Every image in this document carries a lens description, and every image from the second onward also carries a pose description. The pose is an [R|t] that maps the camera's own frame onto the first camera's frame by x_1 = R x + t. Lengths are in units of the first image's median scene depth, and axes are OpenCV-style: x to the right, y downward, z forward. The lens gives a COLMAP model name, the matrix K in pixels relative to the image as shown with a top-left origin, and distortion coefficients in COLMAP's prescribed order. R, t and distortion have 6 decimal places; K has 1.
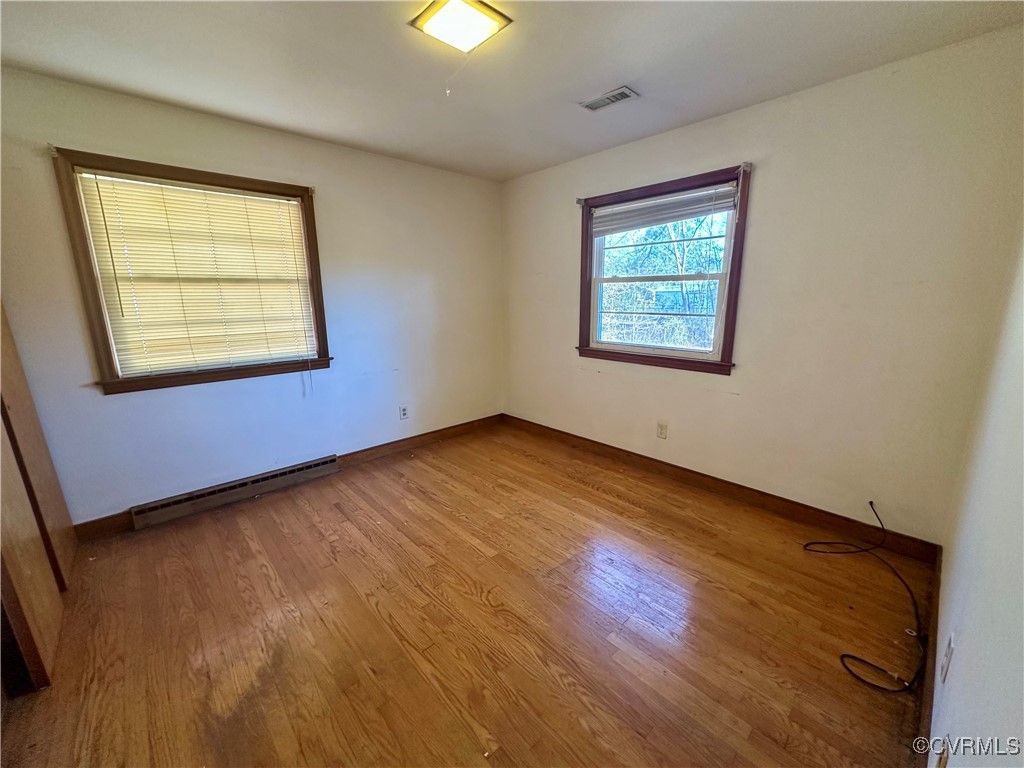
lens RADIAL K [[409.3, 0, 512.7], [0, 409.3, 382.7], [0, 0, 1]] dist [-0.001161, 0.000036]
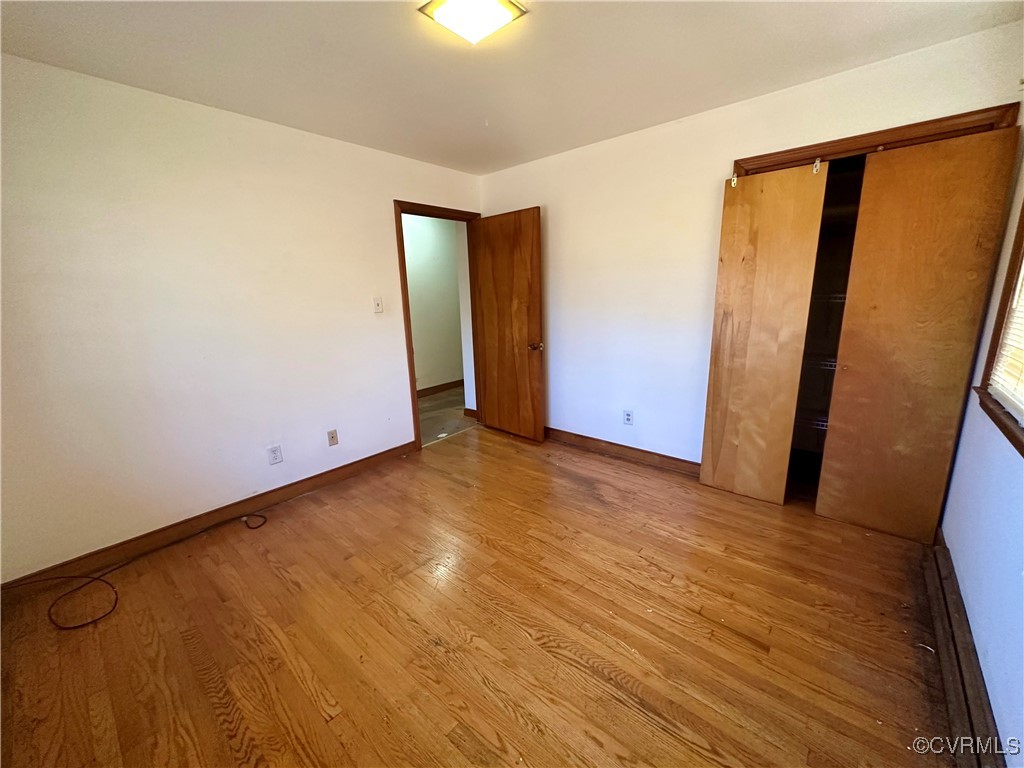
lens RADIAL K [[409.3, 0, 512.7], [0, 409.3, 382.7], [0, 0, 1]] dist [-0.001161, 0.000036]
pose [[-0.993137, 0.064280, -0.097706, -0.048670], [0.016903, 0.905537, 0.423931, -0.326009], [0.115727, 0.419370, -0.900409, 1.471597]]
